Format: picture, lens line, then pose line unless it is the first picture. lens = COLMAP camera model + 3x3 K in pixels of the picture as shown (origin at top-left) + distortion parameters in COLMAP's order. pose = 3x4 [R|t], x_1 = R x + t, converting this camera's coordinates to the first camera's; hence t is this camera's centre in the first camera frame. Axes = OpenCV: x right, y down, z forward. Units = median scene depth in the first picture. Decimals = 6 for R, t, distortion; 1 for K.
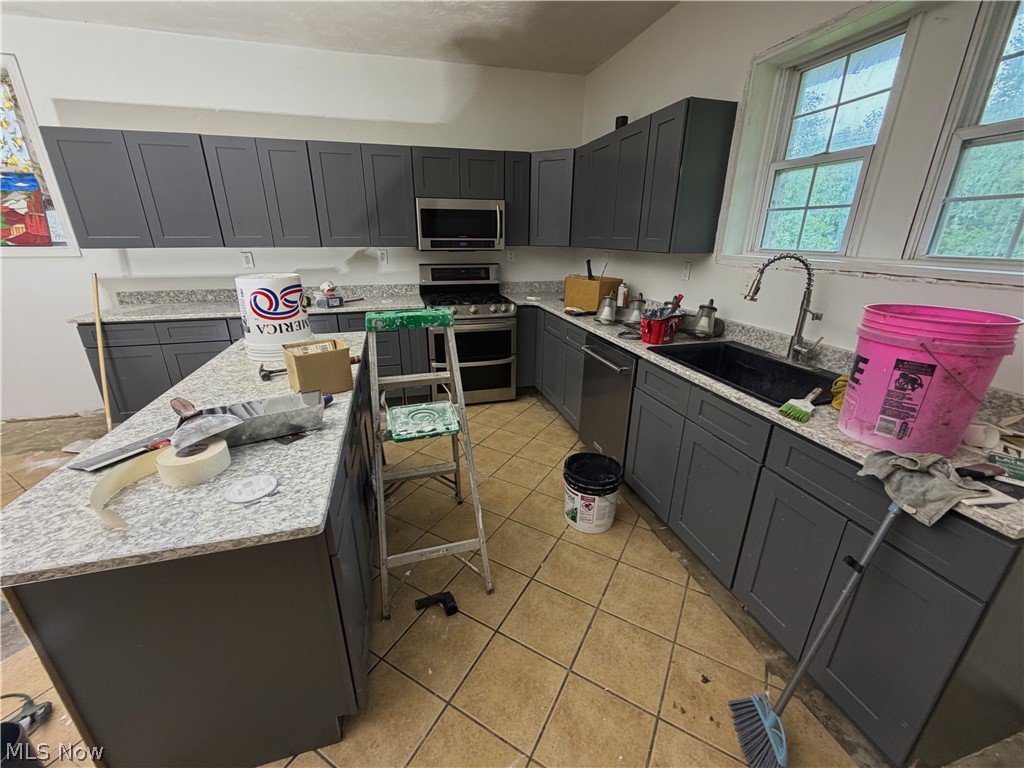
lens RADIAL K [[417.3, 0, 512.0], [0, 417.3, 384.0], [0, 0, 1]] dist [-0.000879, 0.000201]
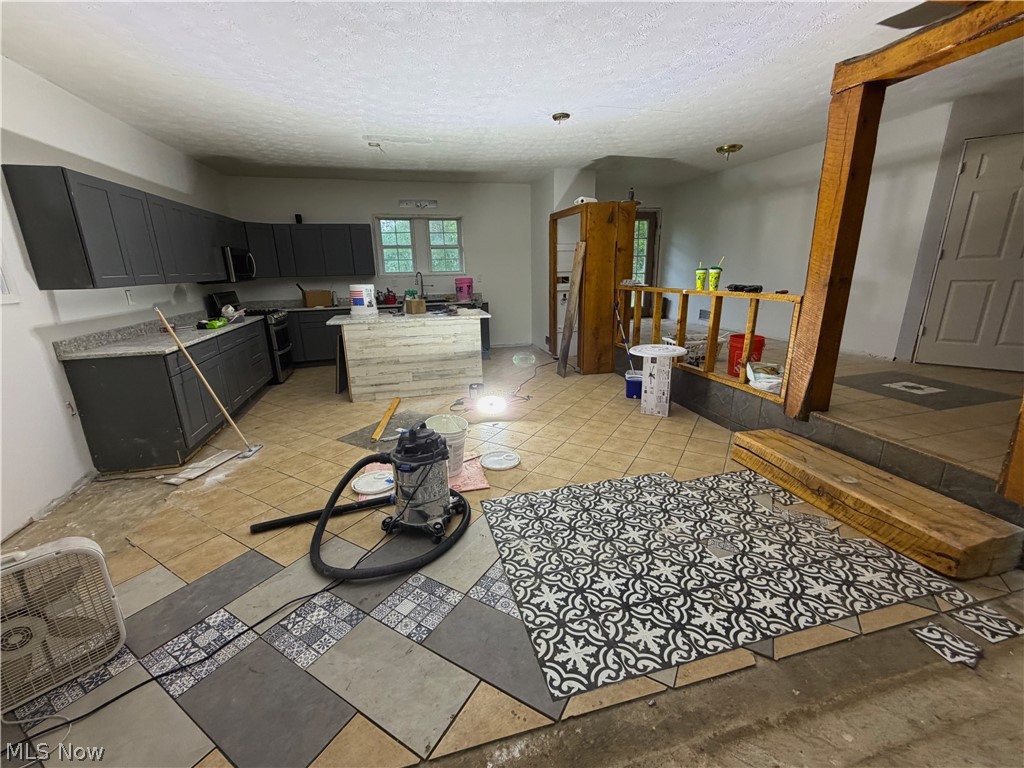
lens RADIAL K [[417.3, 0, 512.0], [0, 417.3, 384.0], [0, 0, 1]] dist [-0.000879, 0.000201]
pose [[0.010587, -0.275817, 0.961152, -1.911783], [0.357966, 0.898549, 0.253909, -0.025612], [-0.933675, 0.341371, 0.108246, 0.068493]]
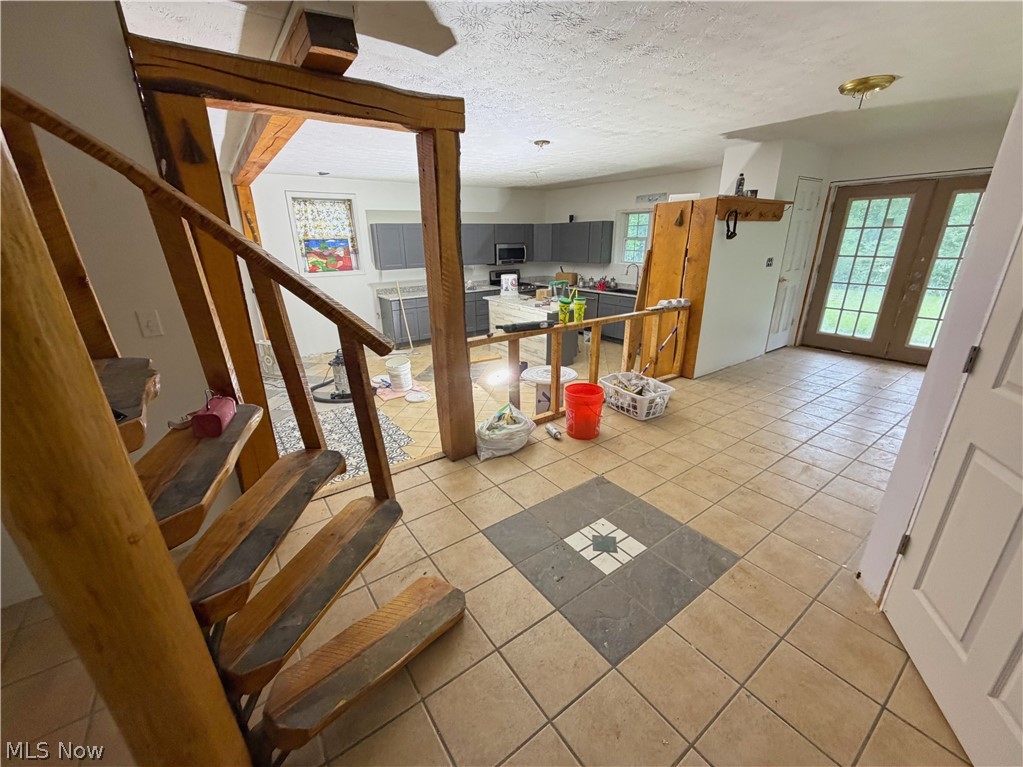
lens RADIAL K [[416.9, 0, 511.5], [0, 416.9, 383.5], [0, 0, 1]] dist [-0.000879, 0.000201]
pose [[0.938232, -0.131276, 0.320137, -1.129544], [0.134370, 0.990852, 0.012509, 0.379800], [-0.318850, 0.031280, 0.947289, -1.448798]]
